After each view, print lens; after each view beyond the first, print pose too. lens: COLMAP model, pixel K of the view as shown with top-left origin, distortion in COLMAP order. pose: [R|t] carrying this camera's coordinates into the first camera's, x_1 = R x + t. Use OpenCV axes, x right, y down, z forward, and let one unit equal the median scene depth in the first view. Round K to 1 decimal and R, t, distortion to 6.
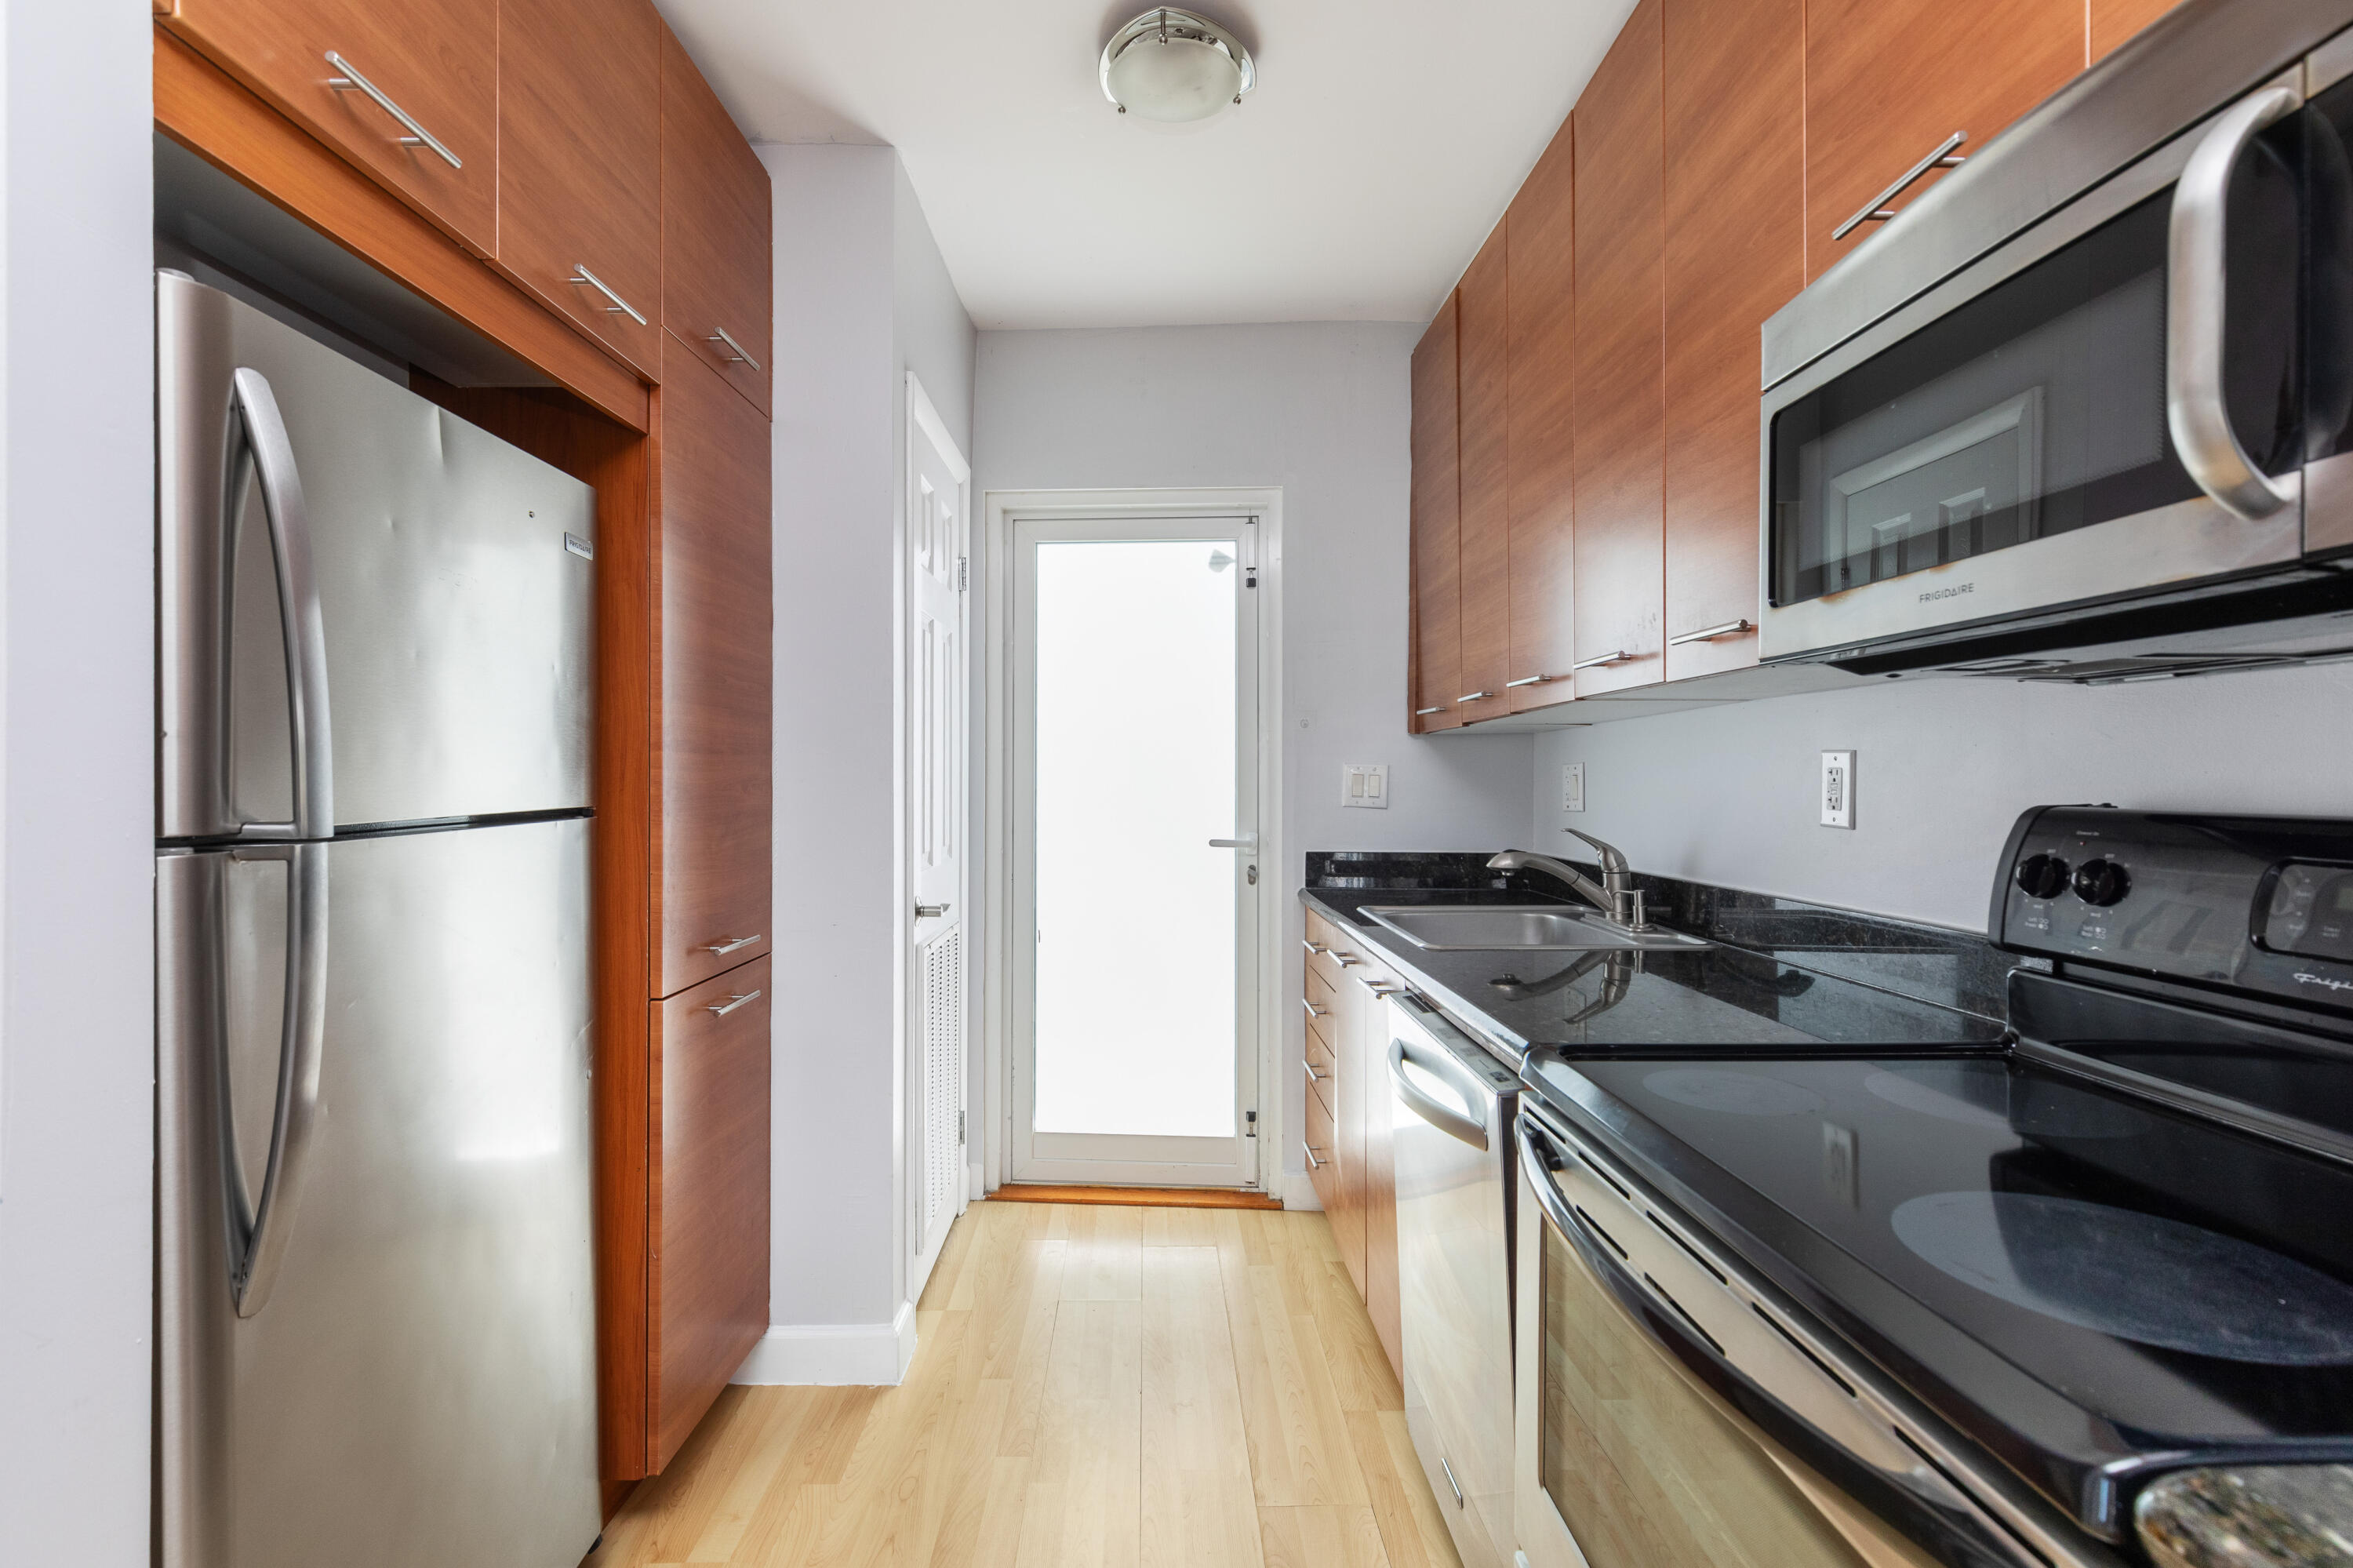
lens RADIAL K [[1085.5, 0, 1163.8], [0, 1085.5, 768.9], [0, 0, 1]] dist [0.000434, -0.000465]
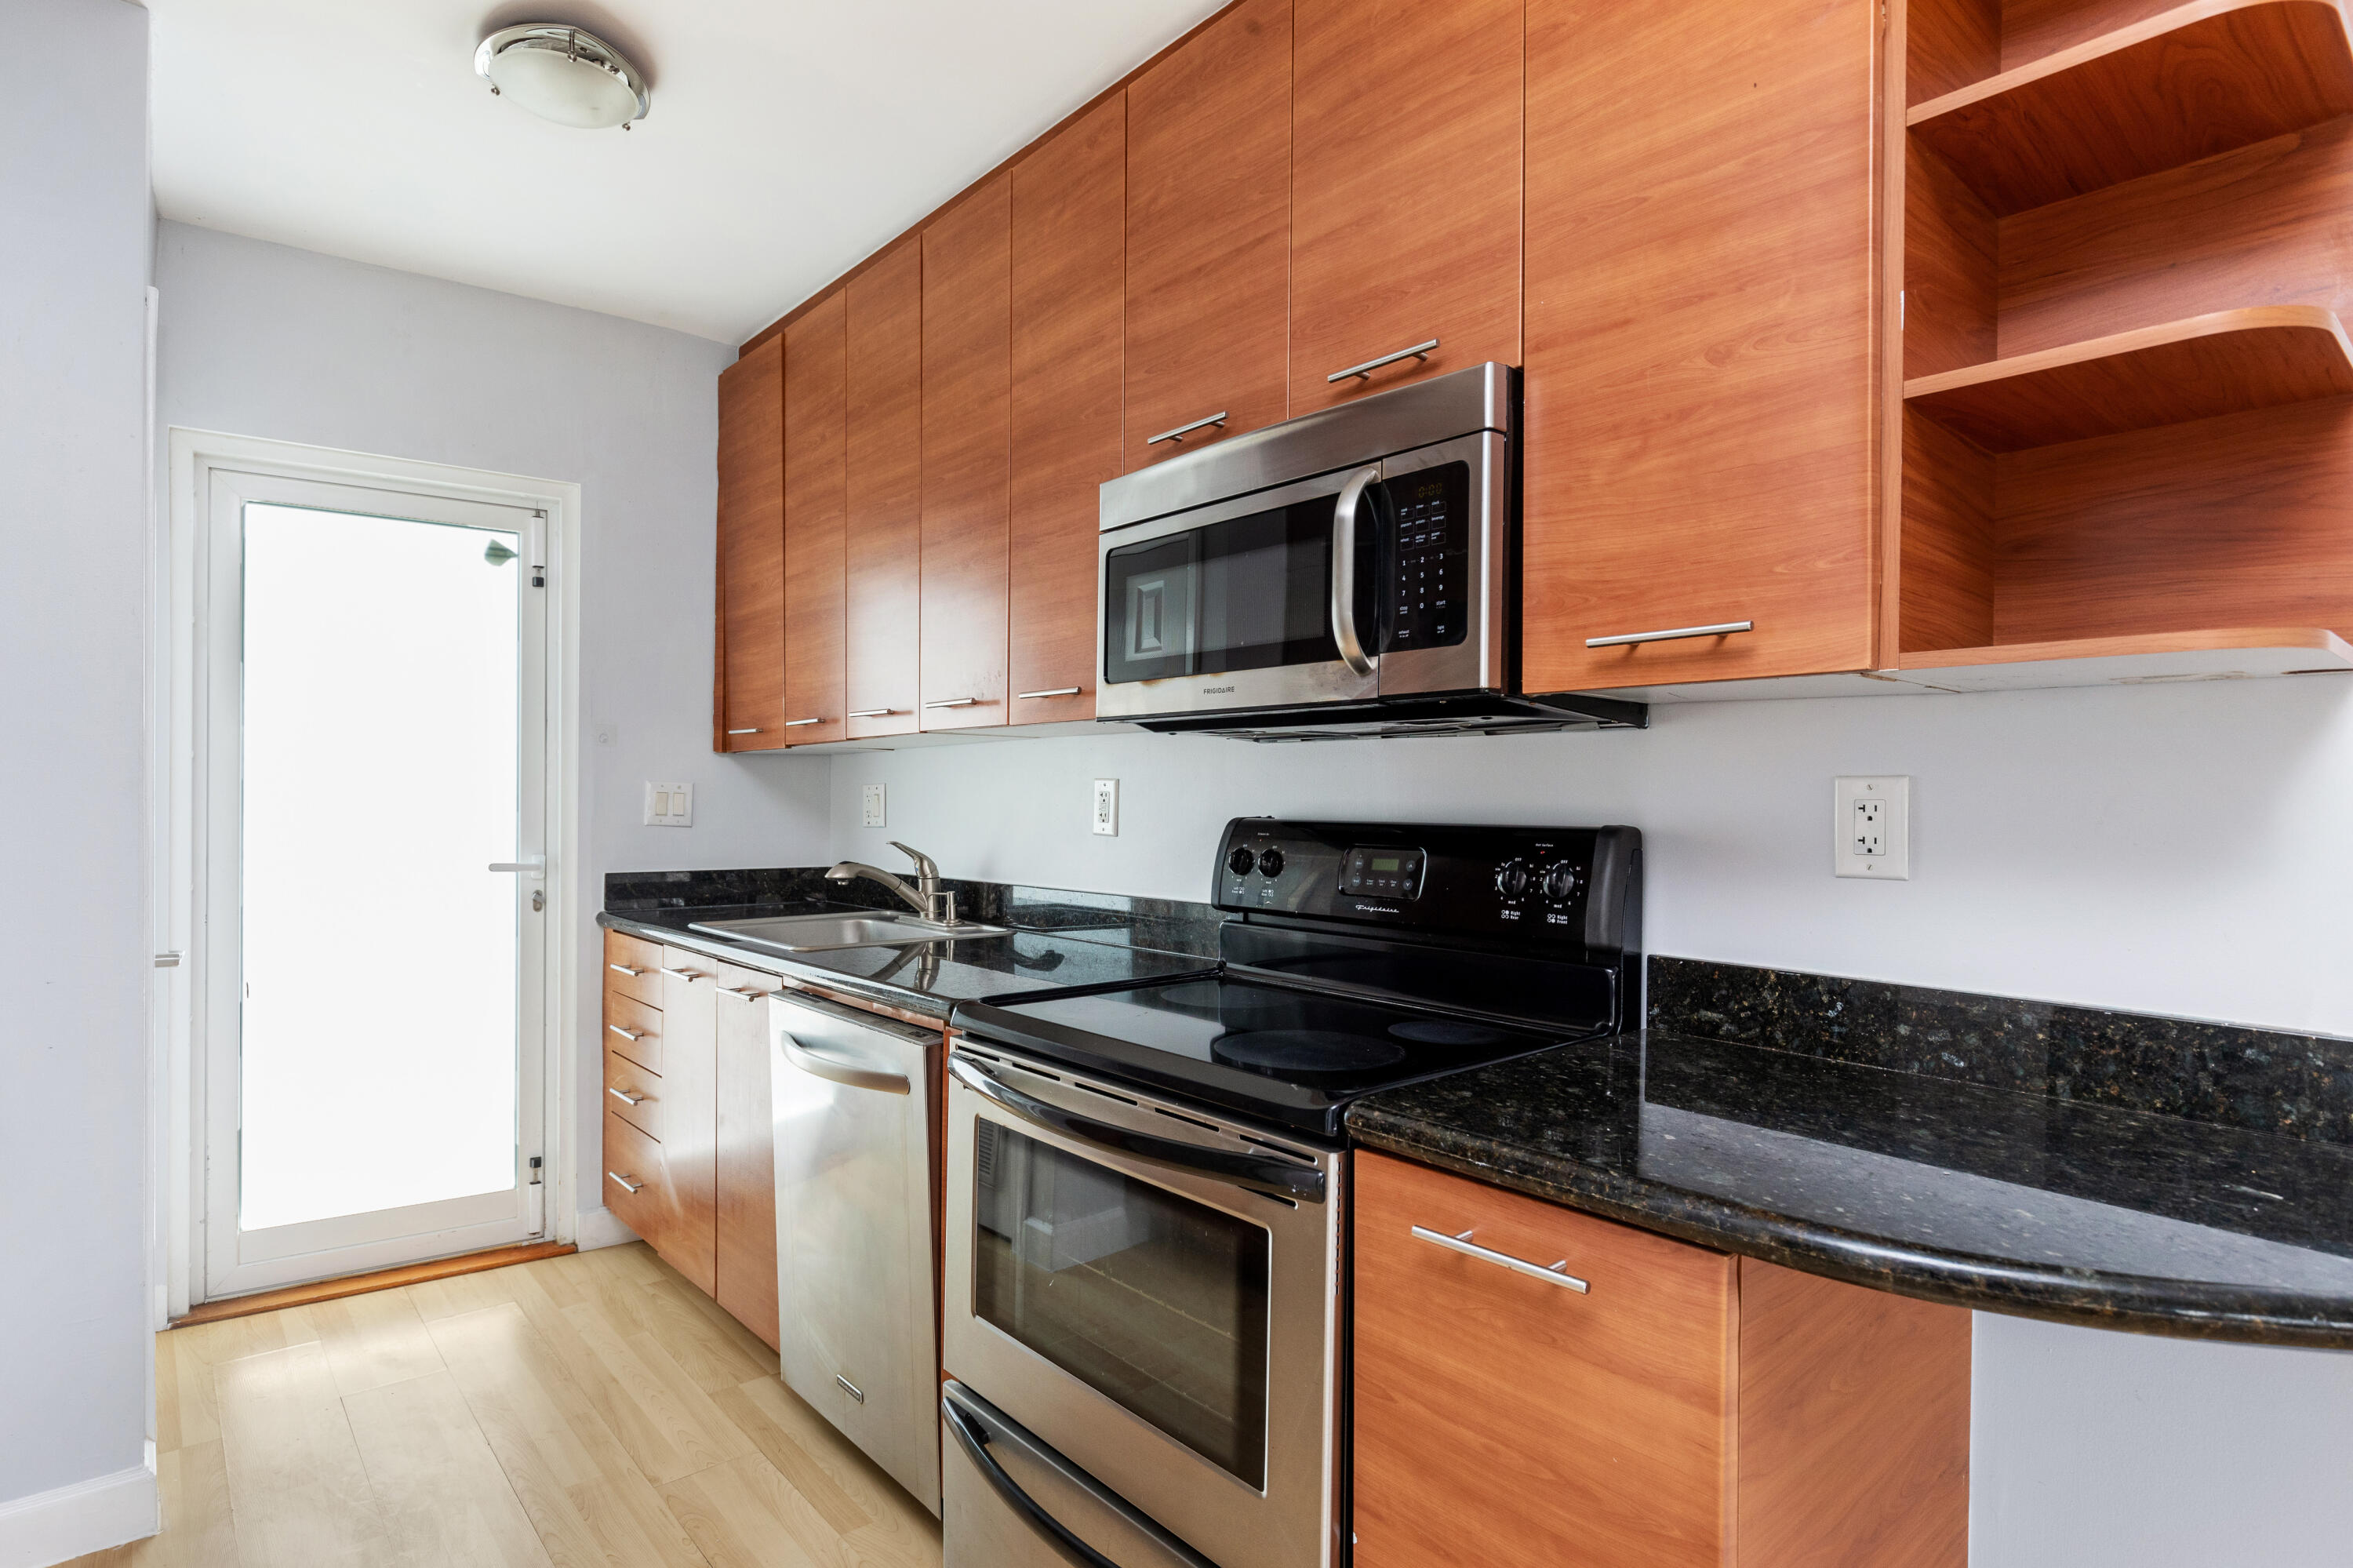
lens RADIAL K [[1201.8, 0, 1133.3], [0, 1201.8, 801.3], [0, 0, 1]] dist [-0.005240, -0.000772]
pose [[0.779409, 0.002197, 0.626511, -0.202335], [-0.010972, 0.999888, 0.010143, -0.003196], [-0.626419, -0.014780, 0.779346, -0.134971]]
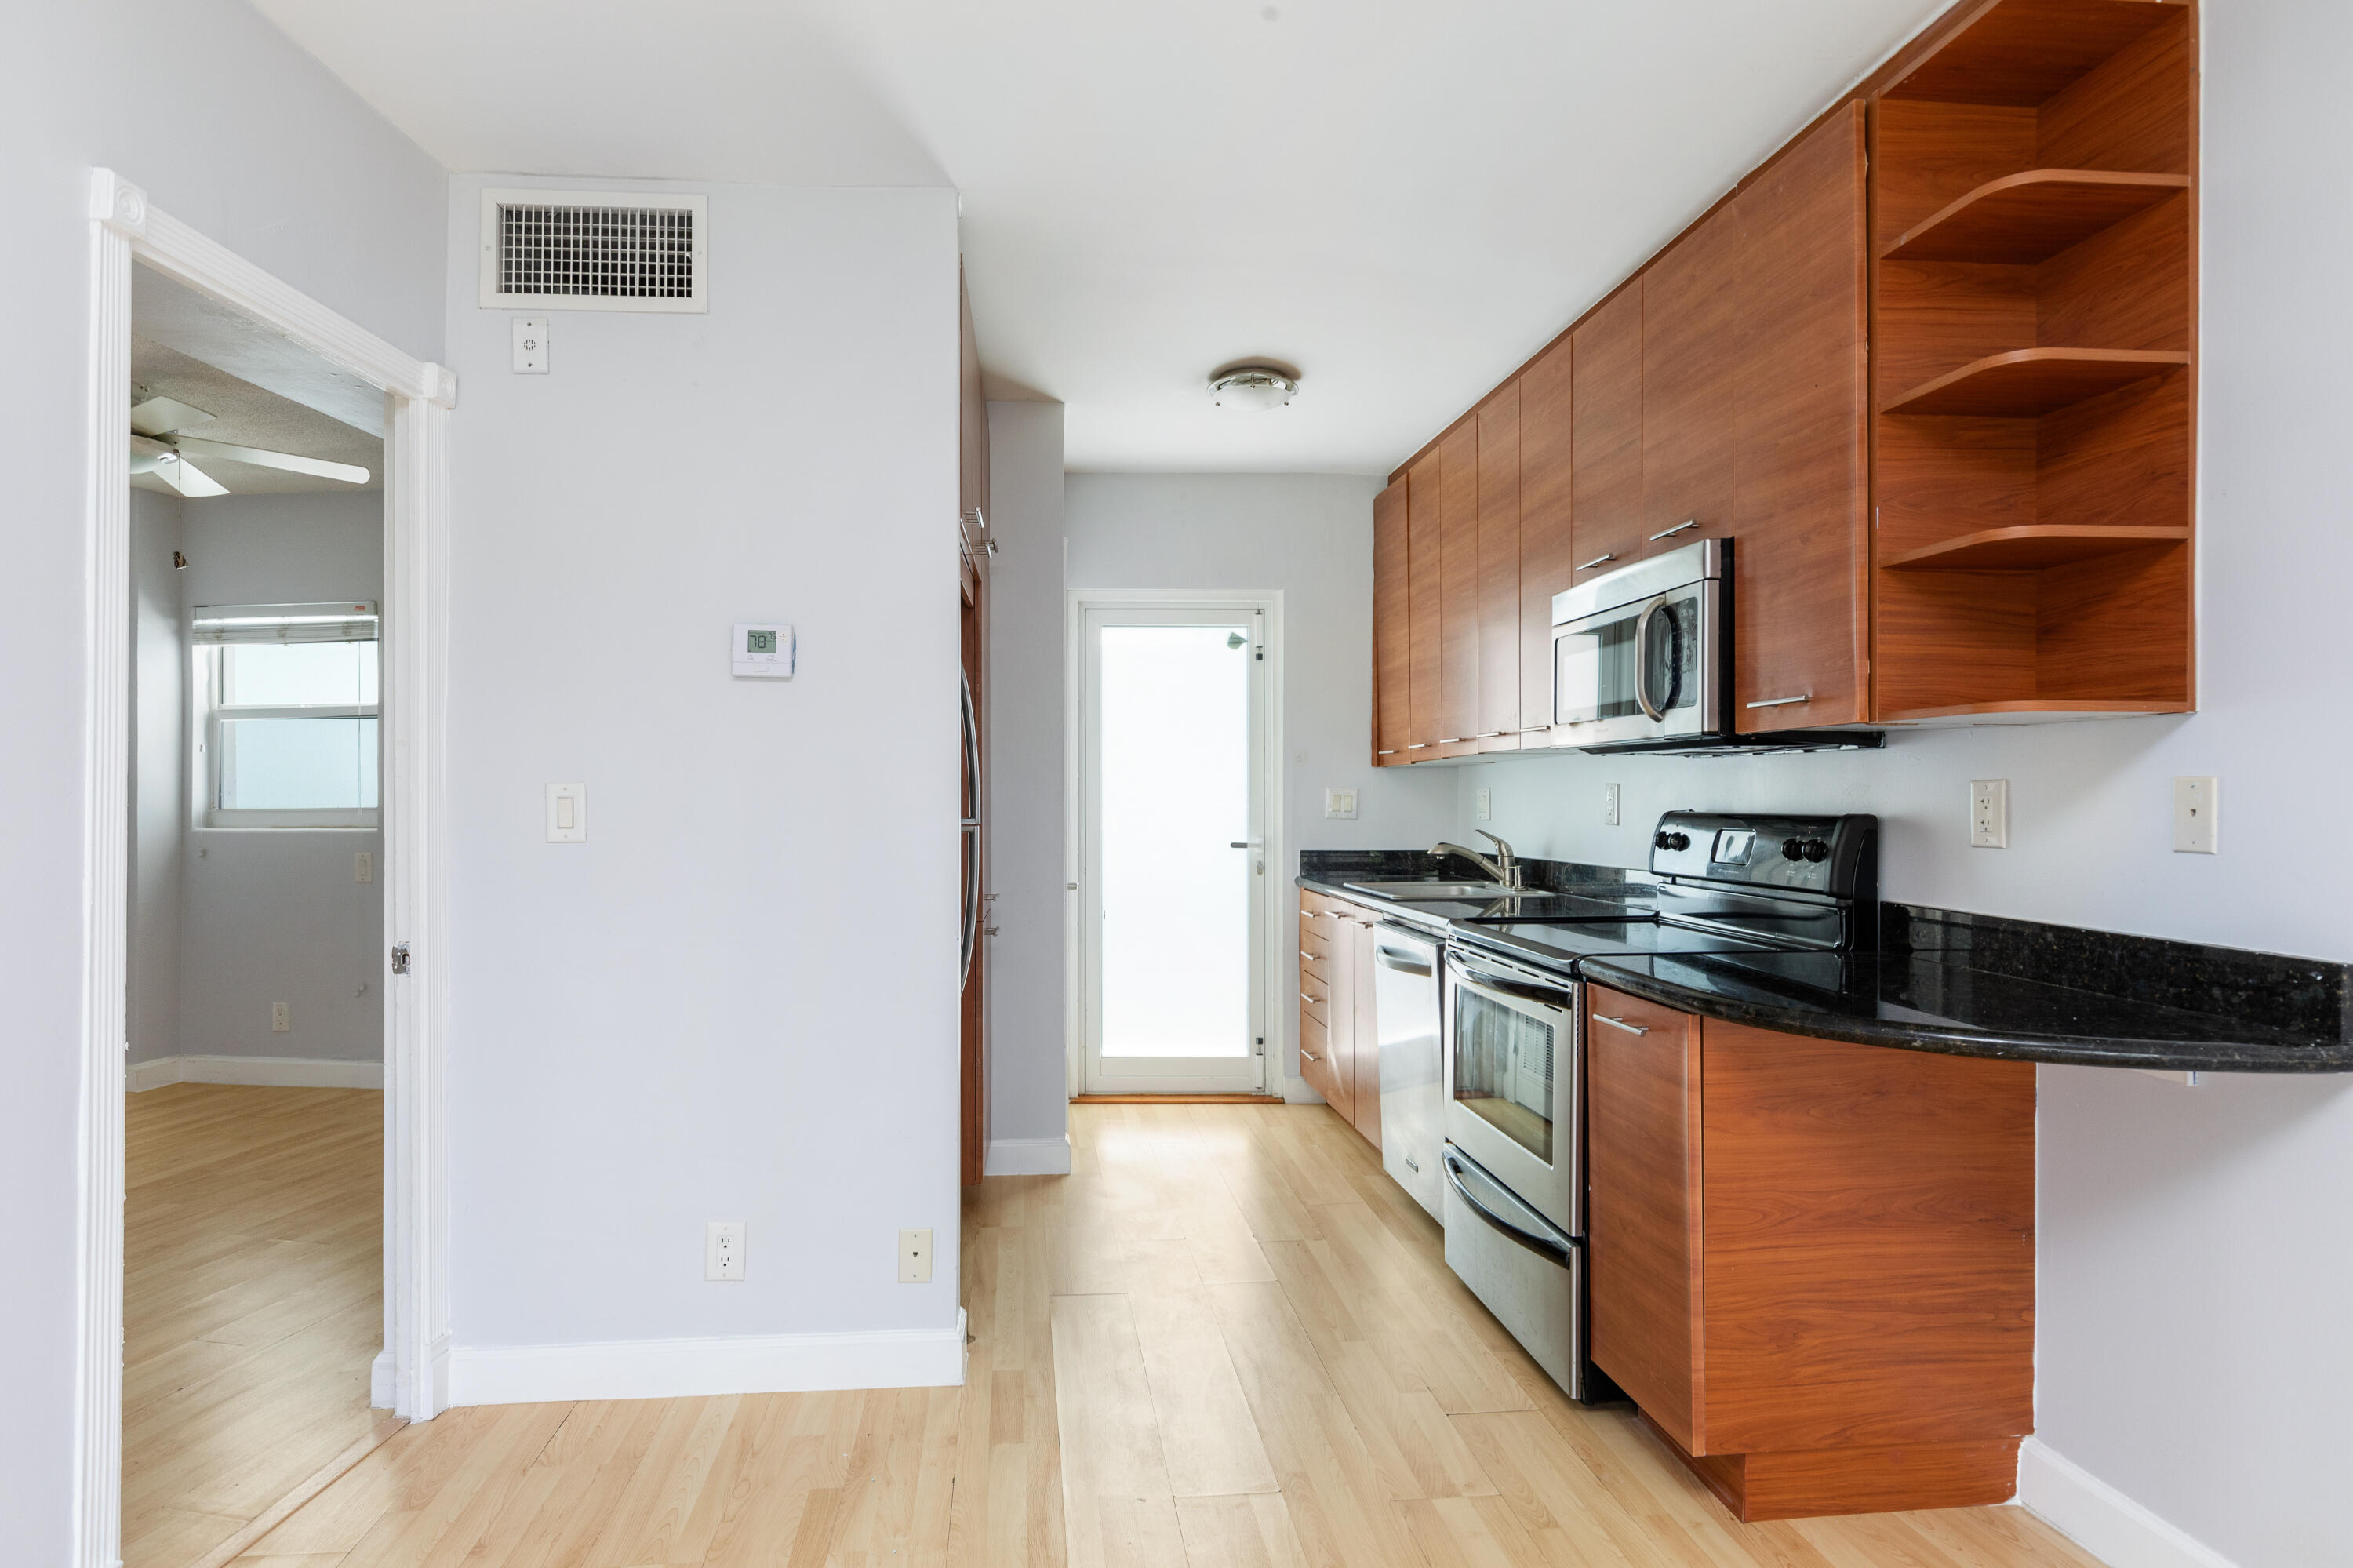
lens RADIAL K [[1285.5, 0, 1132.0], [0, 1285.5, 797.0], [0, 0, 1]] dist [-0.004636, -0.002076]
pose [[0.997399, -0.001592, 0.072062, -0.249260], [0.000977, 0.999963, 0.008569, -0.009199], [-0.072073, -0.008477, 0.997363, -0.780769]]
